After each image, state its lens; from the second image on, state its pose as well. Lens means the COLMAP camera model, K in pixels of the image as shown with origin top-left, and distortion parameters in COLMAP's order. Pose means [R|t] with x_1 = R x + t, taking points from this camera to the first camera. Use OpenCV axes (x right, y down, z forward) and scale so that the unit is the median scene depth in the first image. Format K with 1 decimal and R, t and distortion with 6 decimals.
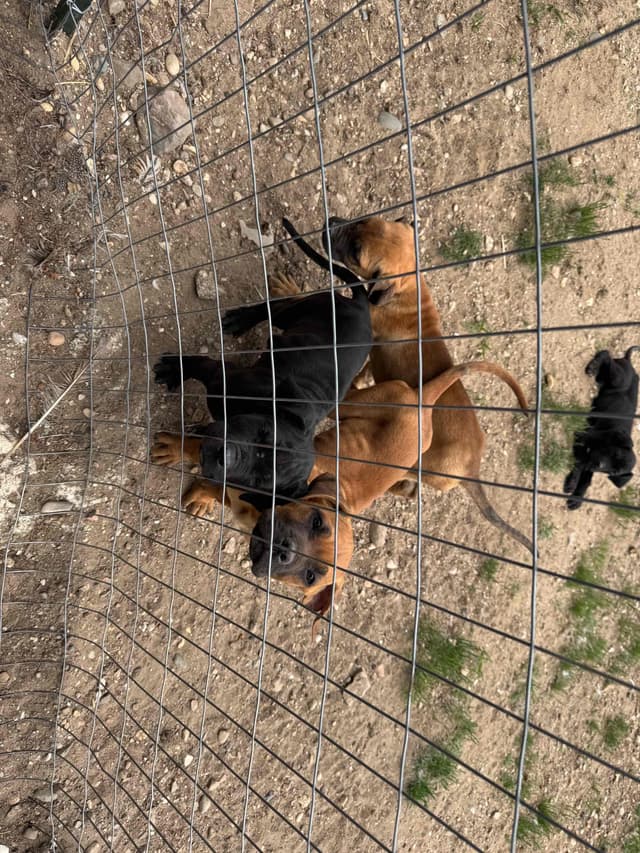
lens RADIAL K [[611.3, 0, 314.7], [0, 611.3, 427.1], [0, 0, 1]] dist [0.039512, -0.046056]
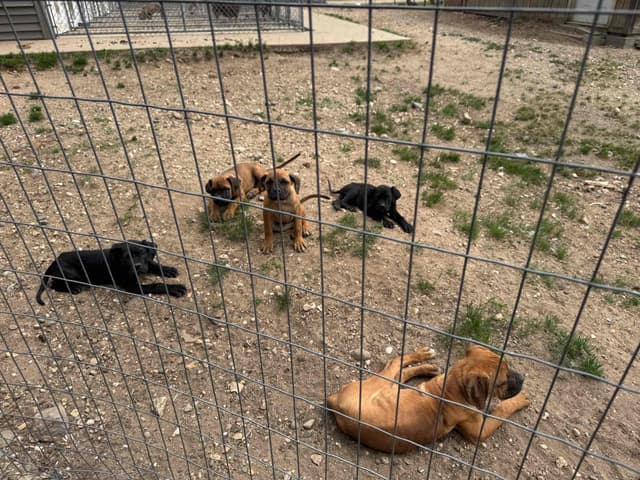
lens RADIAL K [[458.6, 0, 324.5], [0, 458.6, 245.6], [0, 0, 1]] dist [0.039512, -0.046056]
pose [[0.226835, -0.929619, 0.290437, 0.007305], [0.933036, 0.121914, -0.338498, 0.309374], [0.279266, 0.347771, 0.895023, -0.049341]]
